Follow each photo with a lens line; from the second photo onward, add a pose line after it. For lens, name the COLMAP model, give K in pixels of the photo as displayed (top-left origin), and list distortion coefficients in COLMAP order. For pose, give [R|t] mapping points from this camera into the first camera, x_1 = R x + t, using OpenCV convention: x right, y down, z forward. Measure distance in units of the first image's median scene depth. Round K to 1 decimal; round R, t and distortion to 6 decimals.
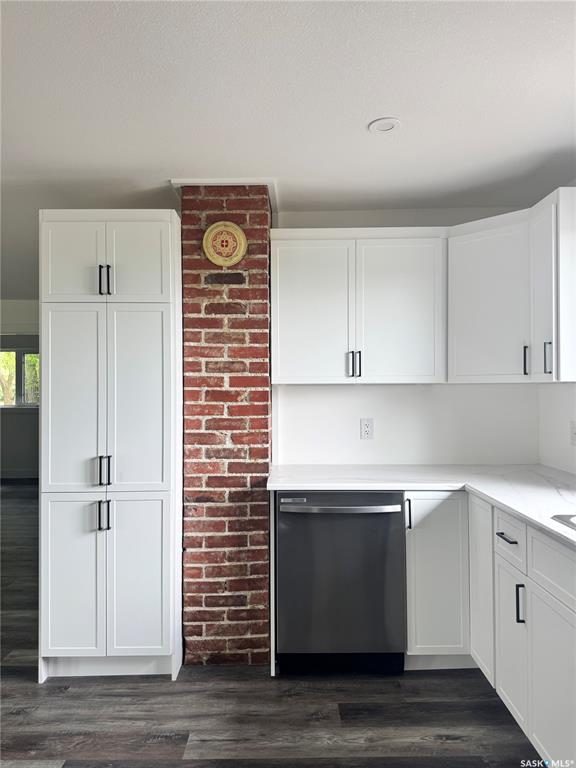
lens RADIAL K [[557.6, 0, 282.6], [0, 557.6, 385.7], [0, 0, 1]] dist [0.050229, -0.032966]
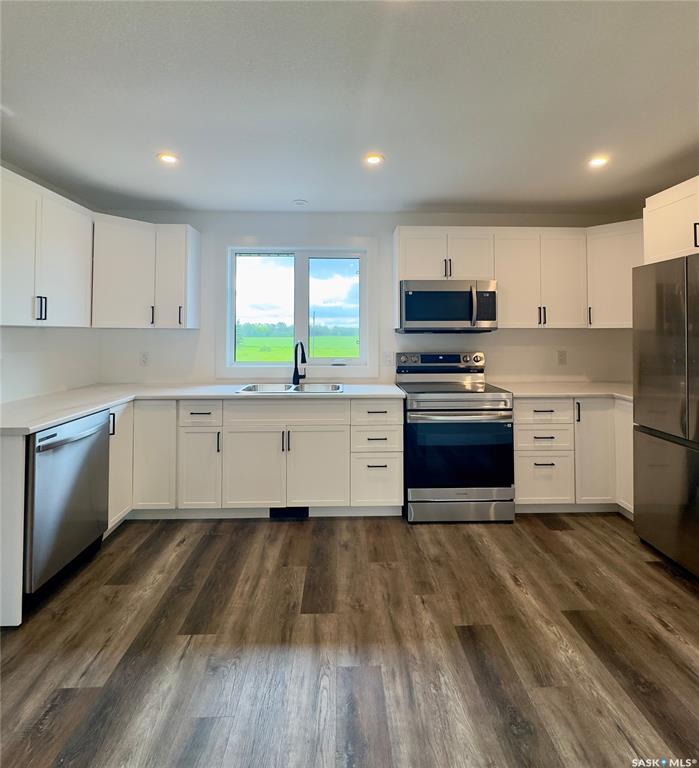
lens RADIAL K [[396.6, 0, 362.4], [0, 396.6, 324.0], [0, 0, 1]] dist [-0.000080, -0.001414]
pose [[-0.075913, 0.026233, 0.996769, -0.723009], [-0.011350, 0.999566, -0.027171, 0.006566], [-0.997050, -0.013376, -0.075583, 0.445971]]
